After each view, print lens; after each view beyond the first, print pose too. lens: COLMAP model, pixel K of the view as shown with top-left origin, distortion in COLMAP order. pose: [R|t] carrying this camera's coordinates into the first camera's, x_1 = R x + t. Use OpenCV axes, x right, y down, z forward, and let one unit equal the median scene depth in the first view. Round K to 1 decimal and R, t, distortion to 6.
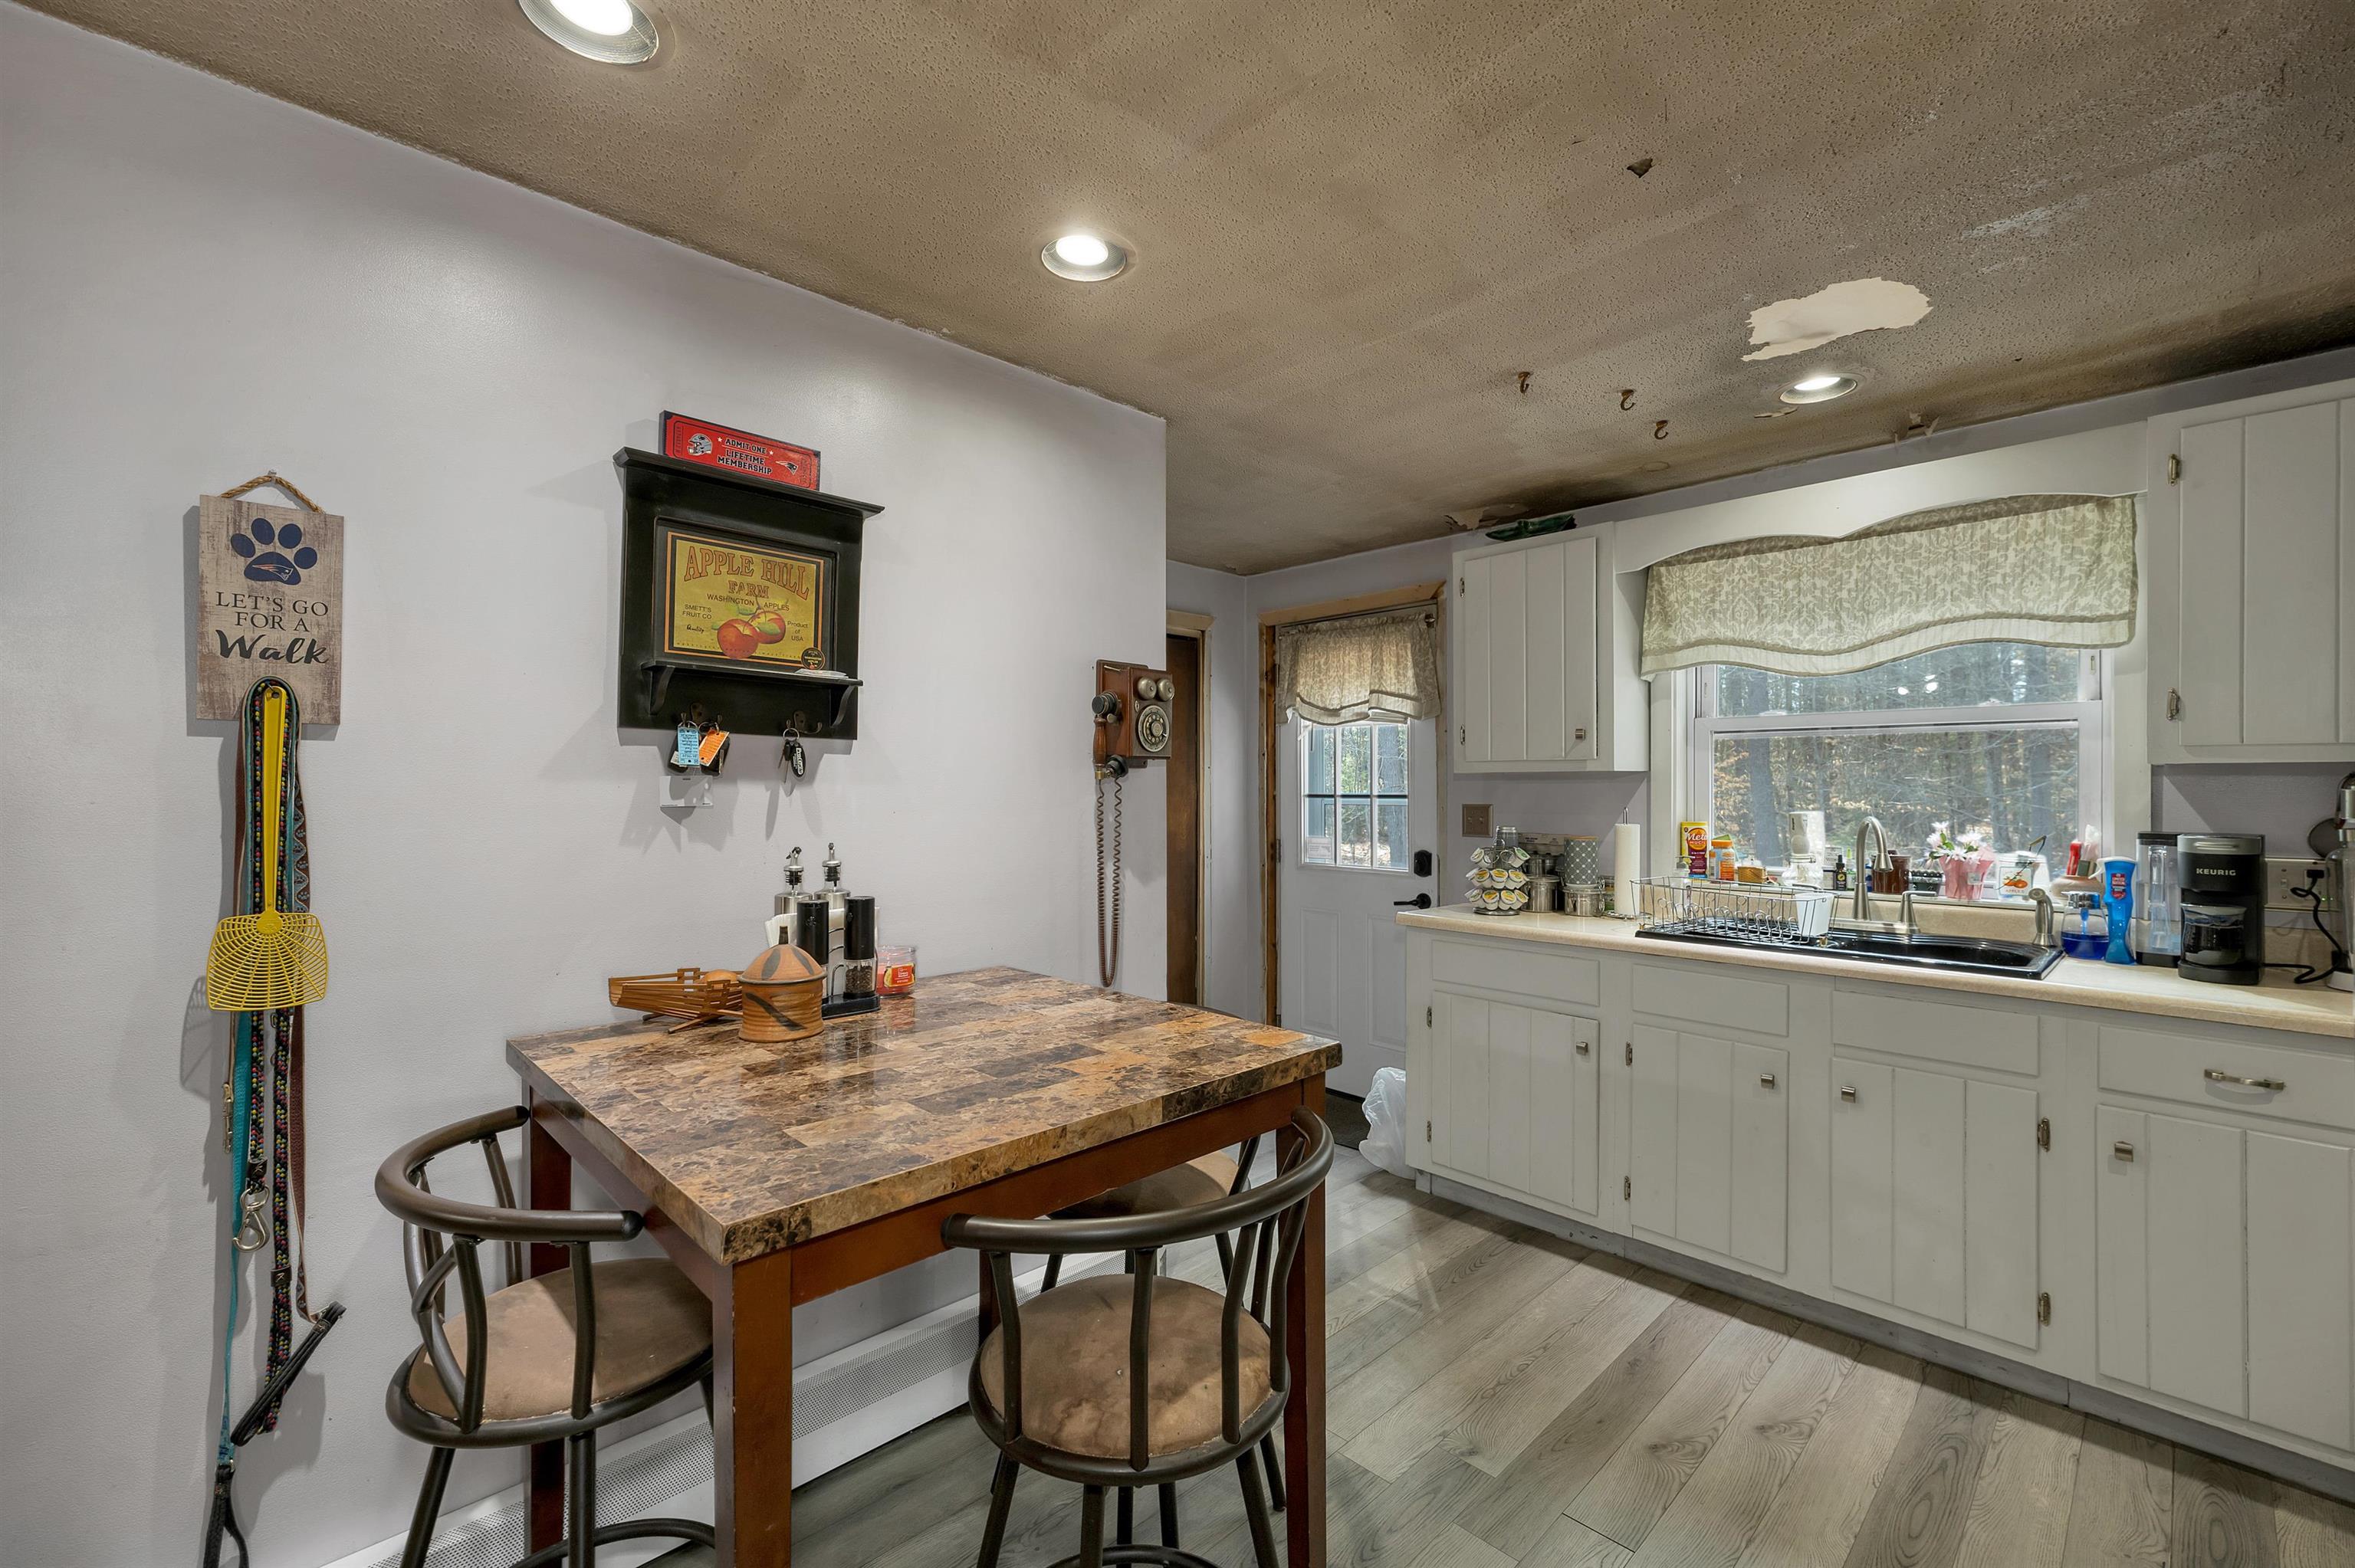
lens RADIAL K [[983.3, 0, 1177.5], [0, 983.3, 784.0], [0, 0, 1]] dist [-0.001887, -0.000088]
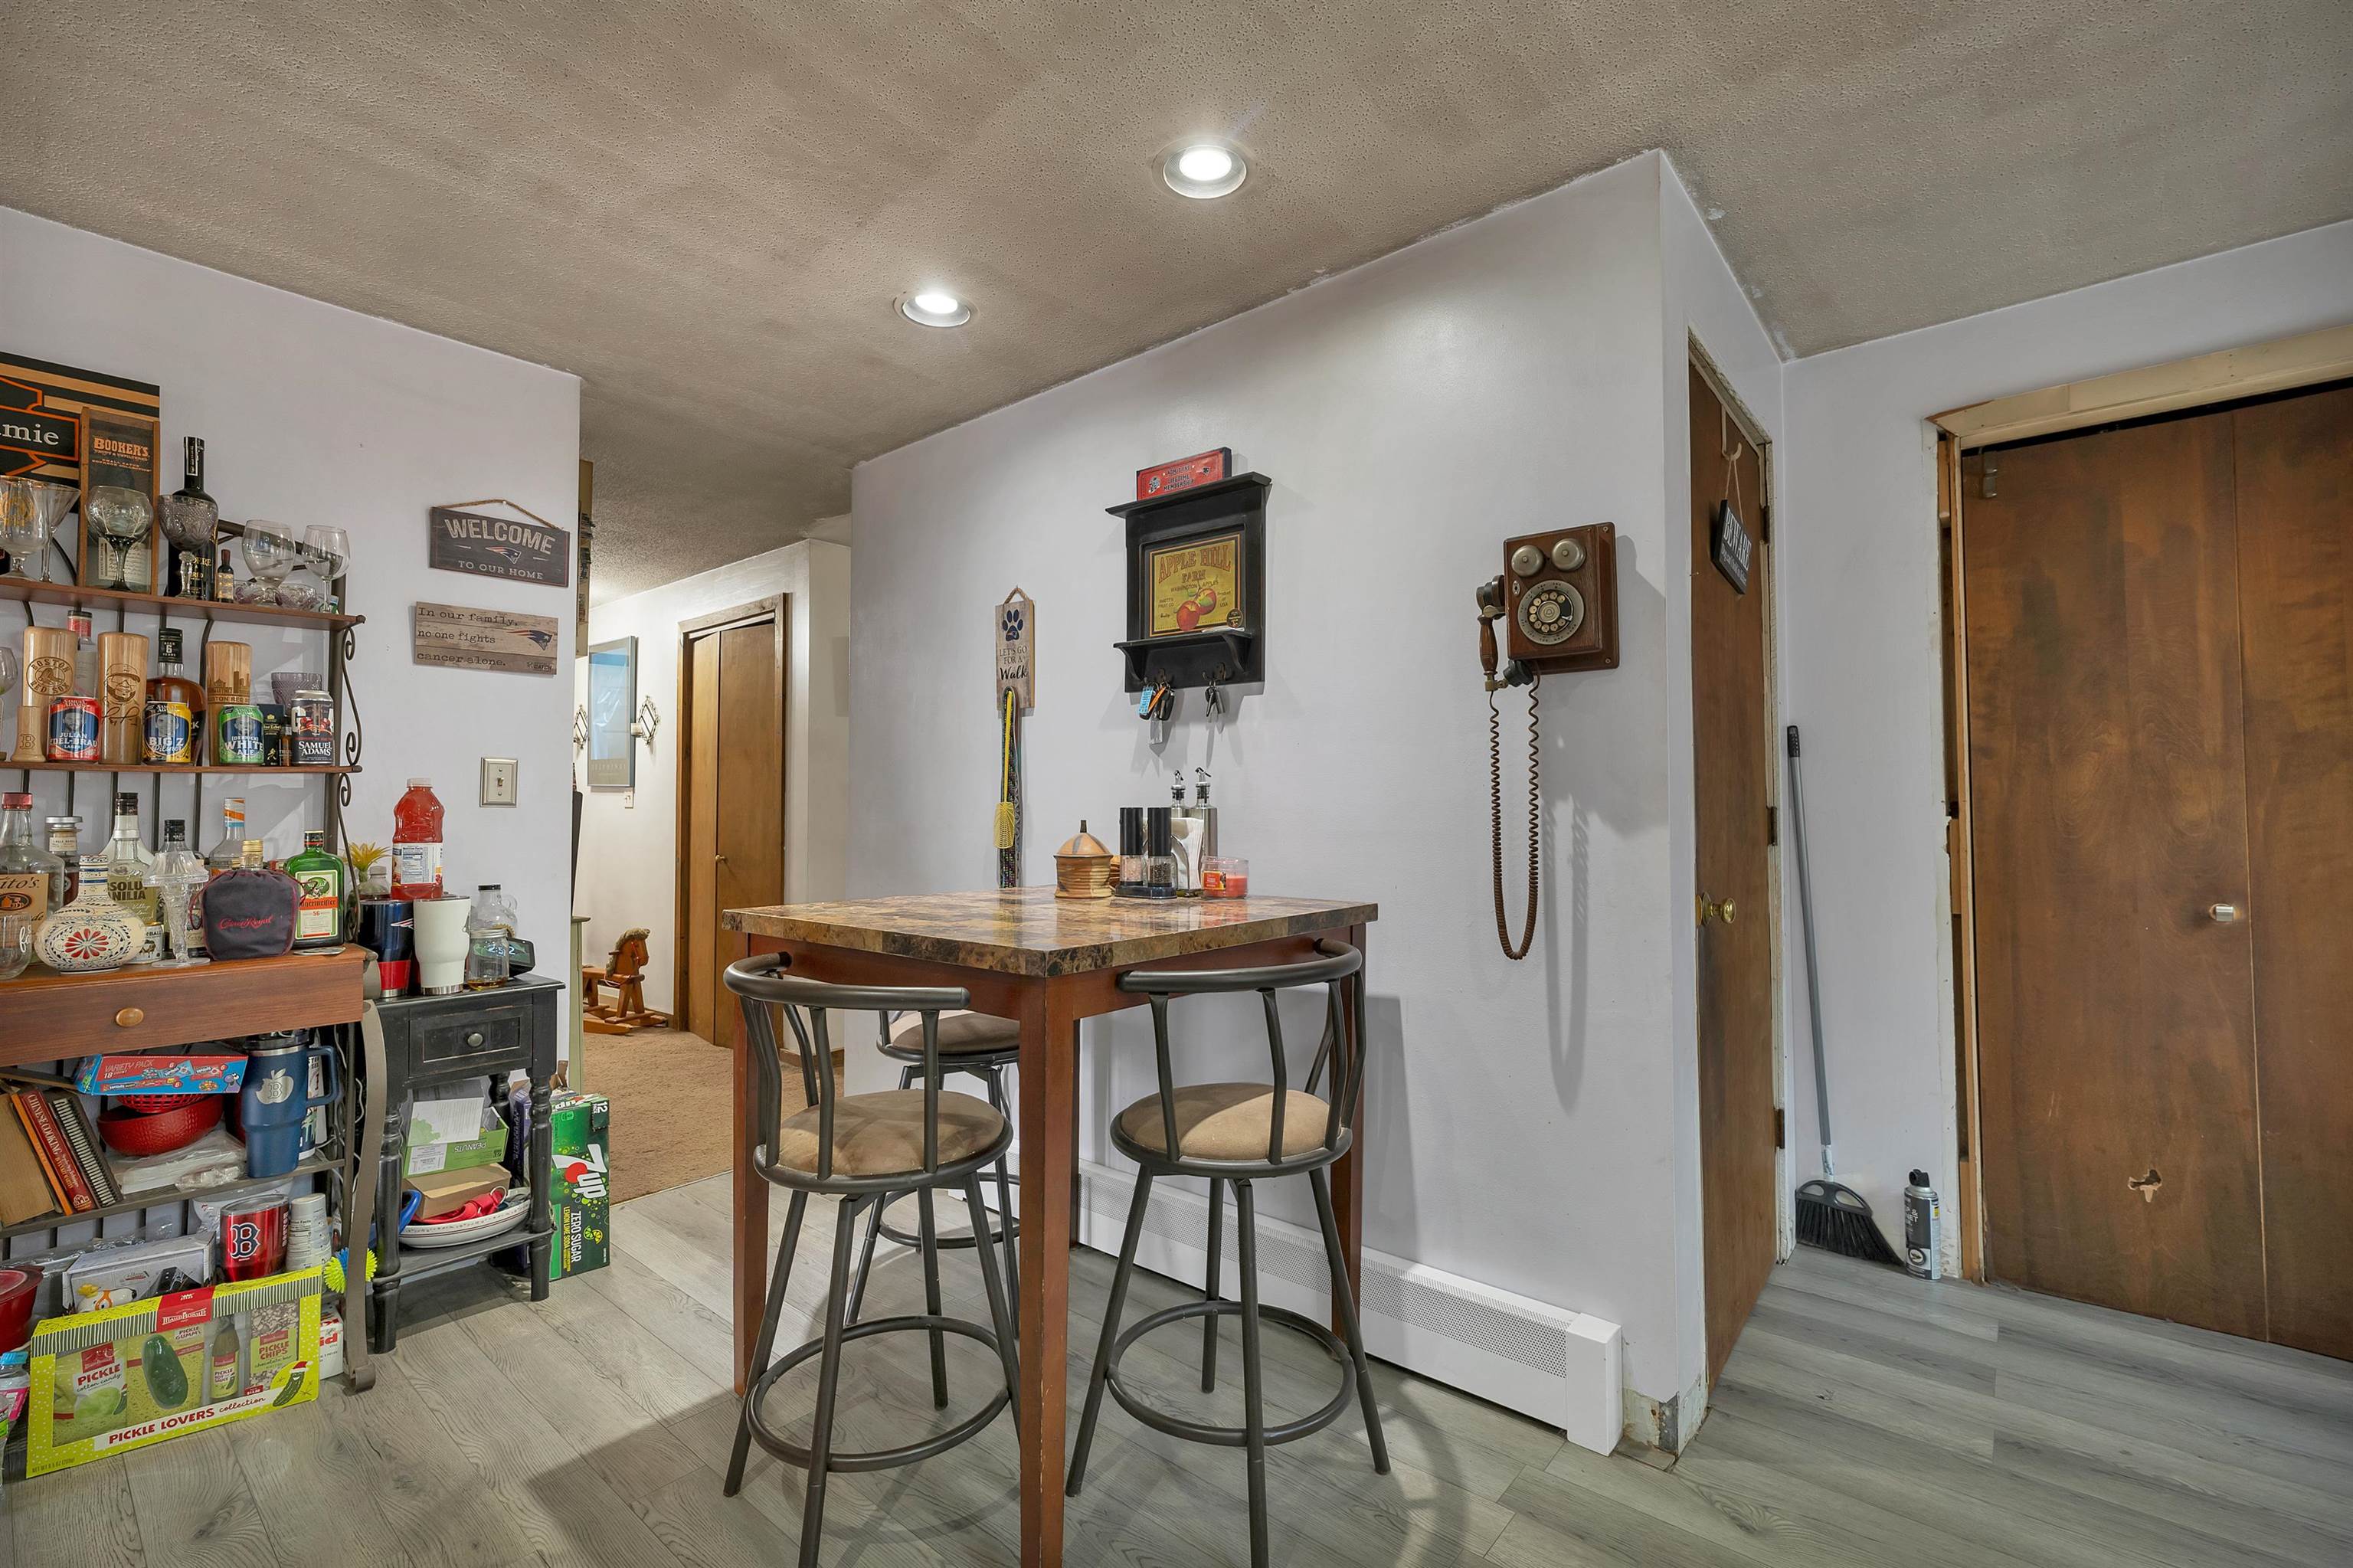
lens RADIAL K [[1005.2, 0, 1176.5], [0, 1005.2, 784.0], [0, 0, 1]] dist [0.002595, 0.000062]
pose [[0.101701, -0.028180, -0.994416, 0.906746], [0.008451, 0.999587, -0.027462, 0.117318], [0.994779, -0.005611, 0.101897, 0.865480]]
